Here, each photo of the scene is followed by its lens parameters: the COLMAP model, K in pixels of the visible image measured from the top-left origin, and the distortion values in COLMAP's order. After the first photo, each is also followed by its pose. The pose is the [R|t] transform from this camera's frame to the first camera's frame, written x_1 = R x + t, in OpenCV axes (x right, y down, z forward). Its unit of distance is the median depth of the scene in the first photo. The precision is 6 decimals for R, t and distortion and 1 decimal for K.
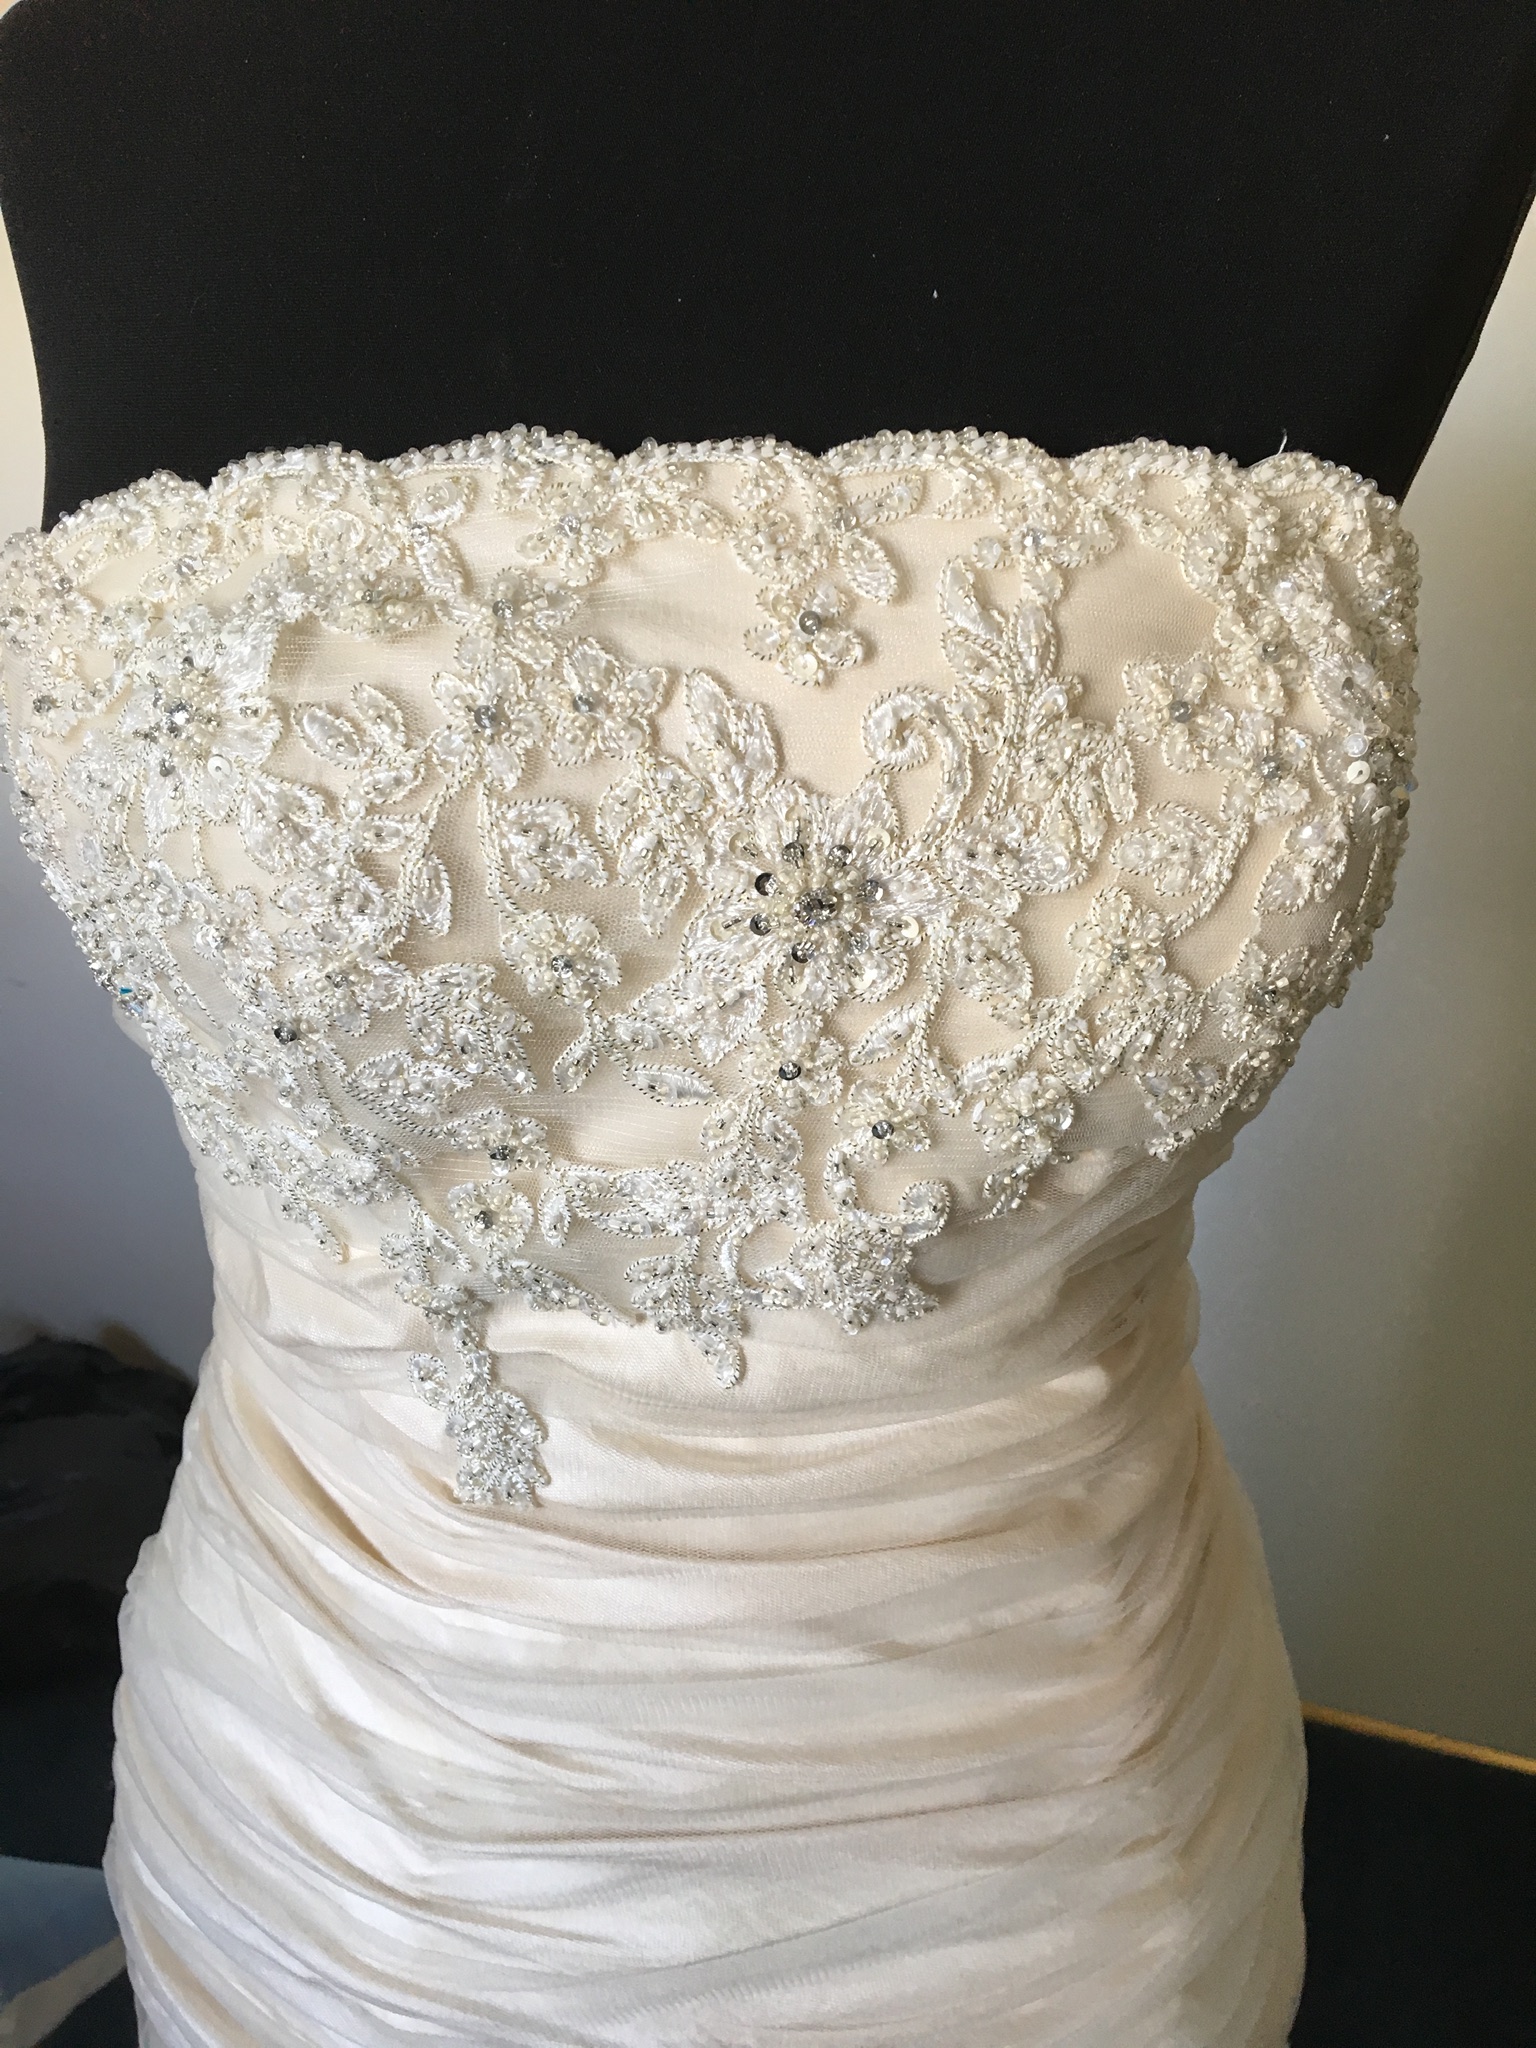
lens RADIAL K [[1719.7, 0, 768.0], [0, 1719.7, 1024.0], [0, 0, 1]] dist [0.088973, -0.151249]
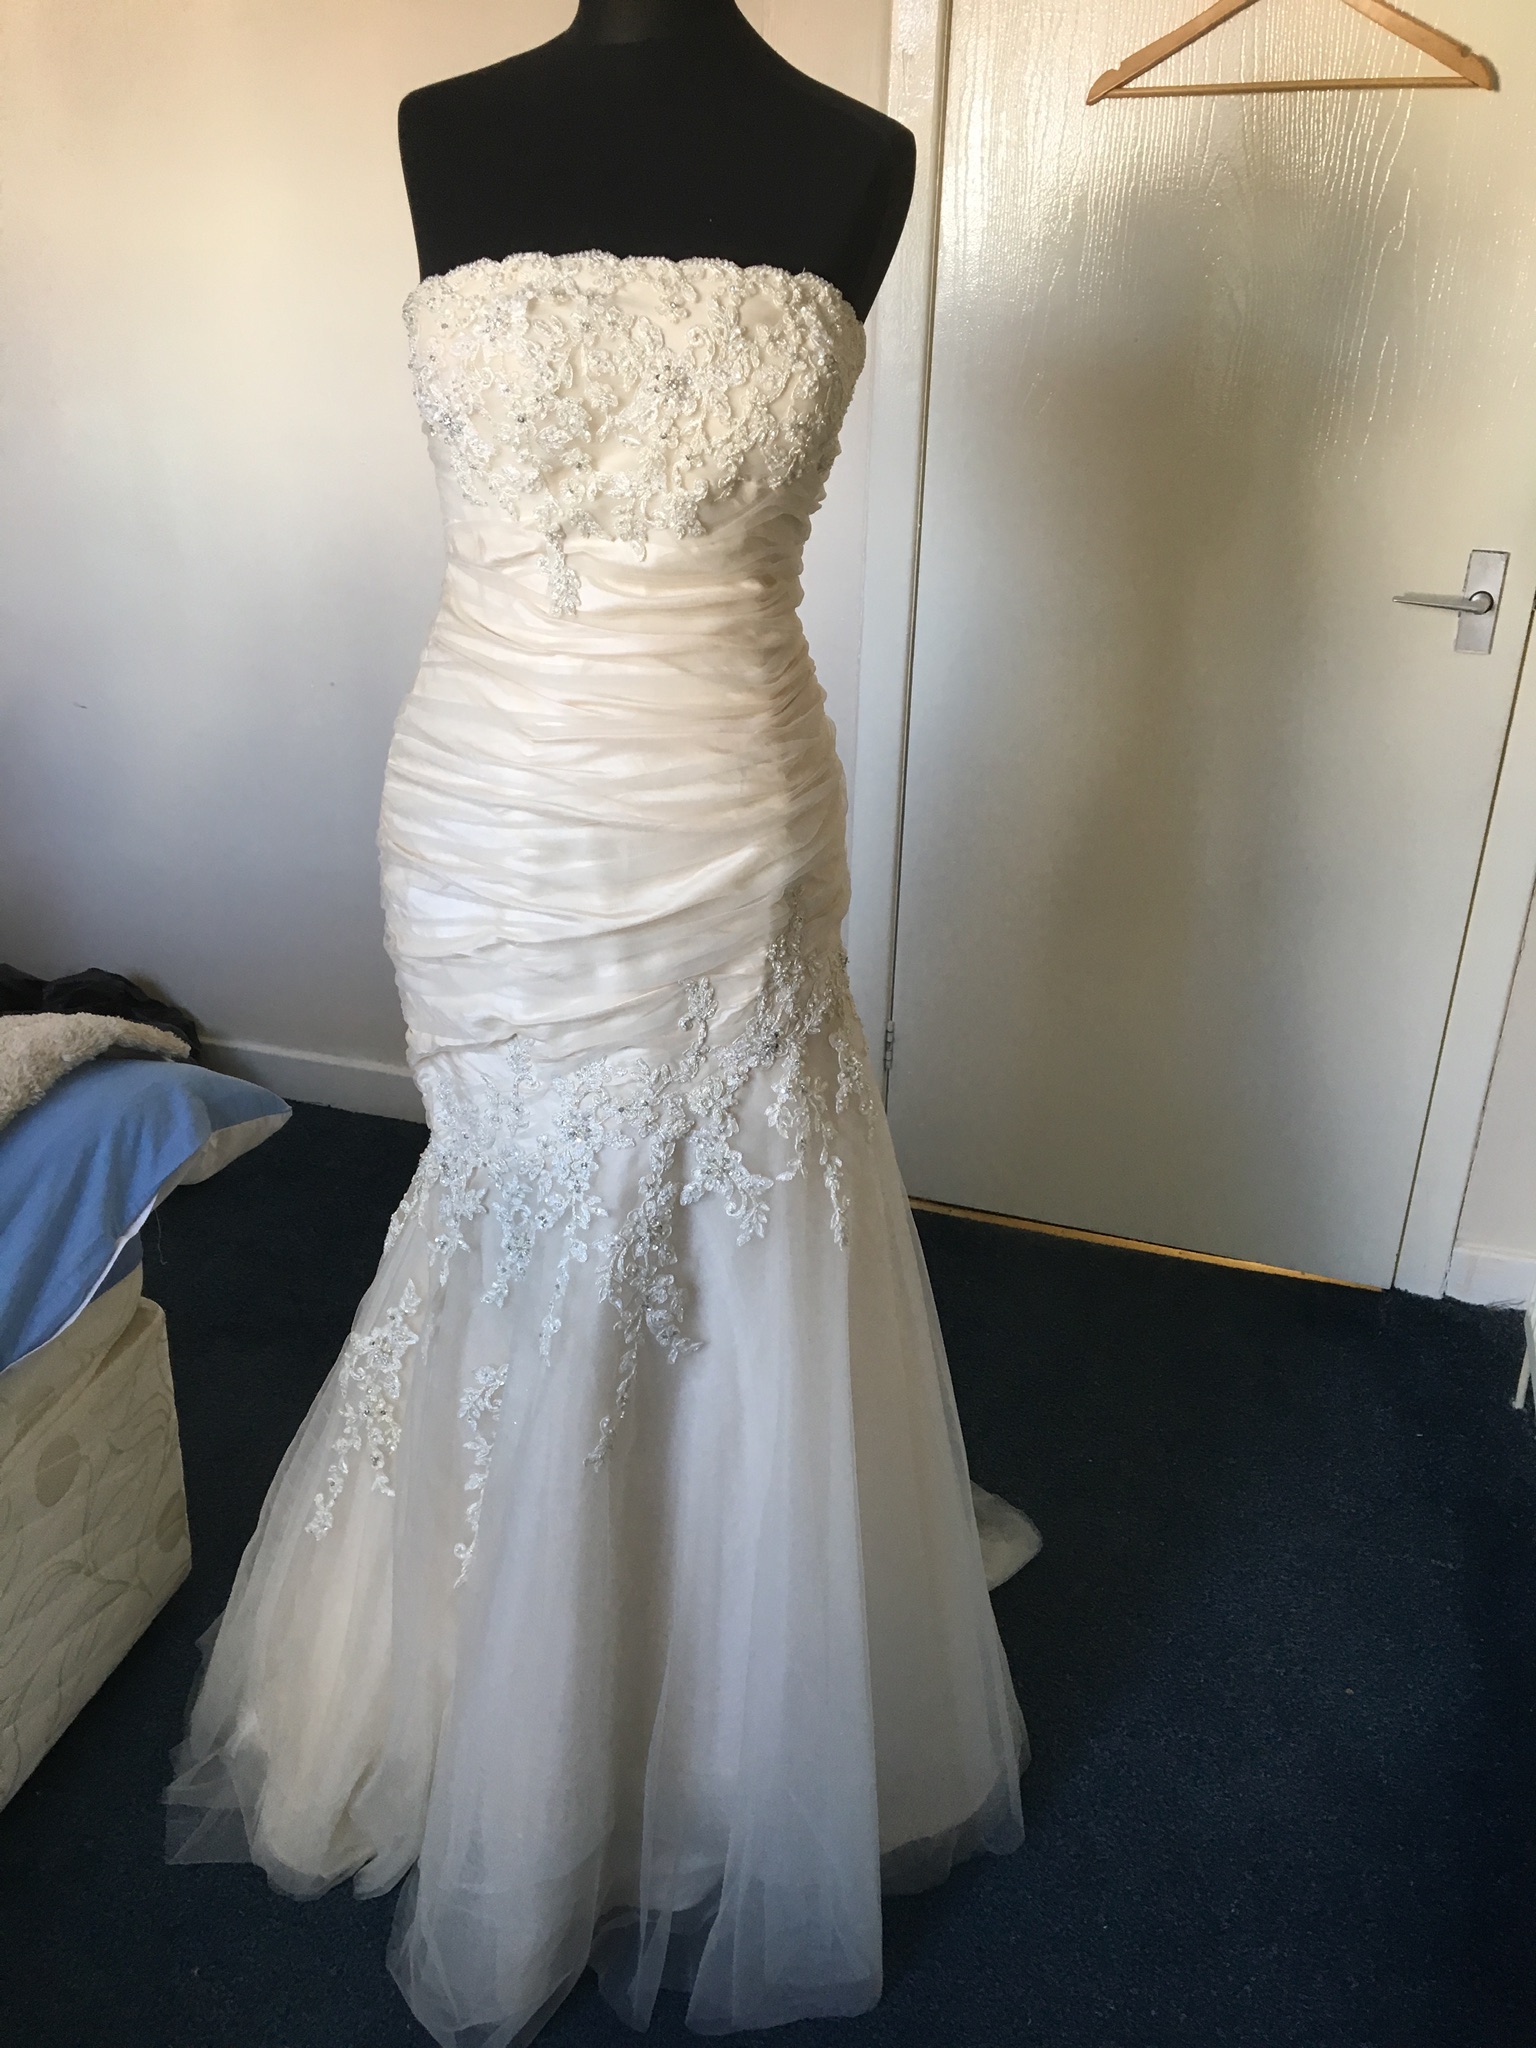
lens RADIAL K [[1719.7, 0, 768.0], [0, 1719.7, 1024.0], [0, 0, 1]] dist [0.088973, -0.151249]
pose [[0.996043, 0.033370, 0.082372, -0.027596], [-0.034447, 0.999338, 0.011687, 1.210482], [-0.081928, -0.014478, 0.996533, -2.658943]]
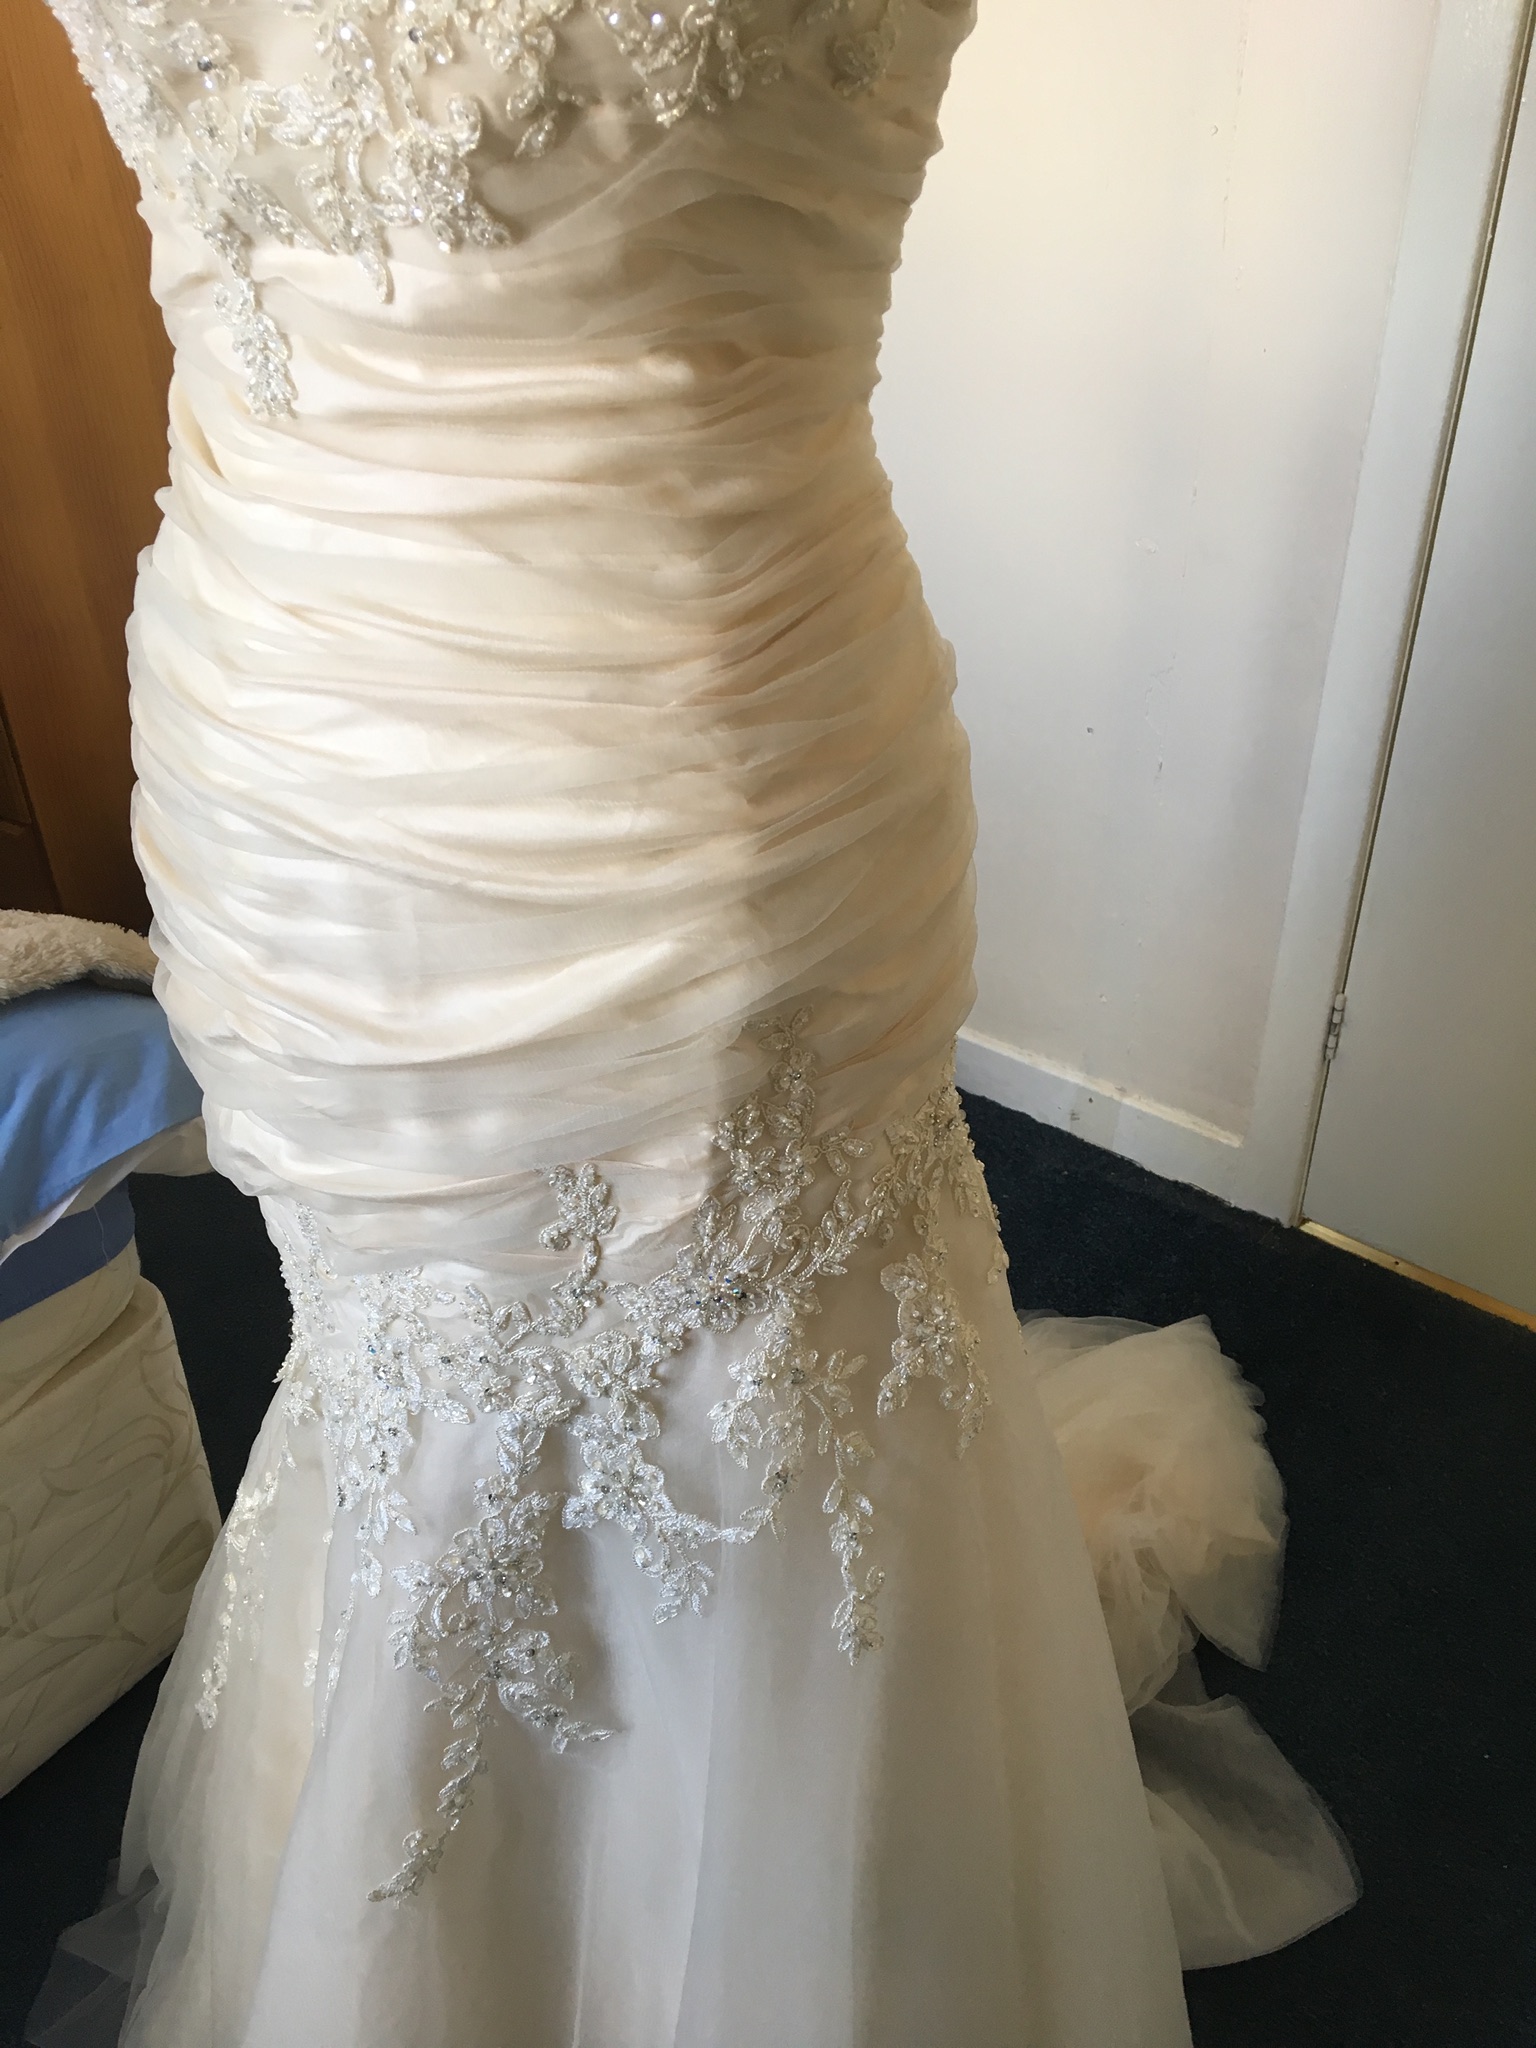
lens RADIAL K [[1719.7, 0, 768.0], [0, 1719.7, 1024.0], [0, 0, 1]] dist [0.088973, -0.151249]
pose [[0.951678, 0.185497, -0.244746, 0.857654], [-0.139253, 0.970978, 0.194447, 0.540774], [0.273712, -0.150969, 0.949889, -0.410939]]
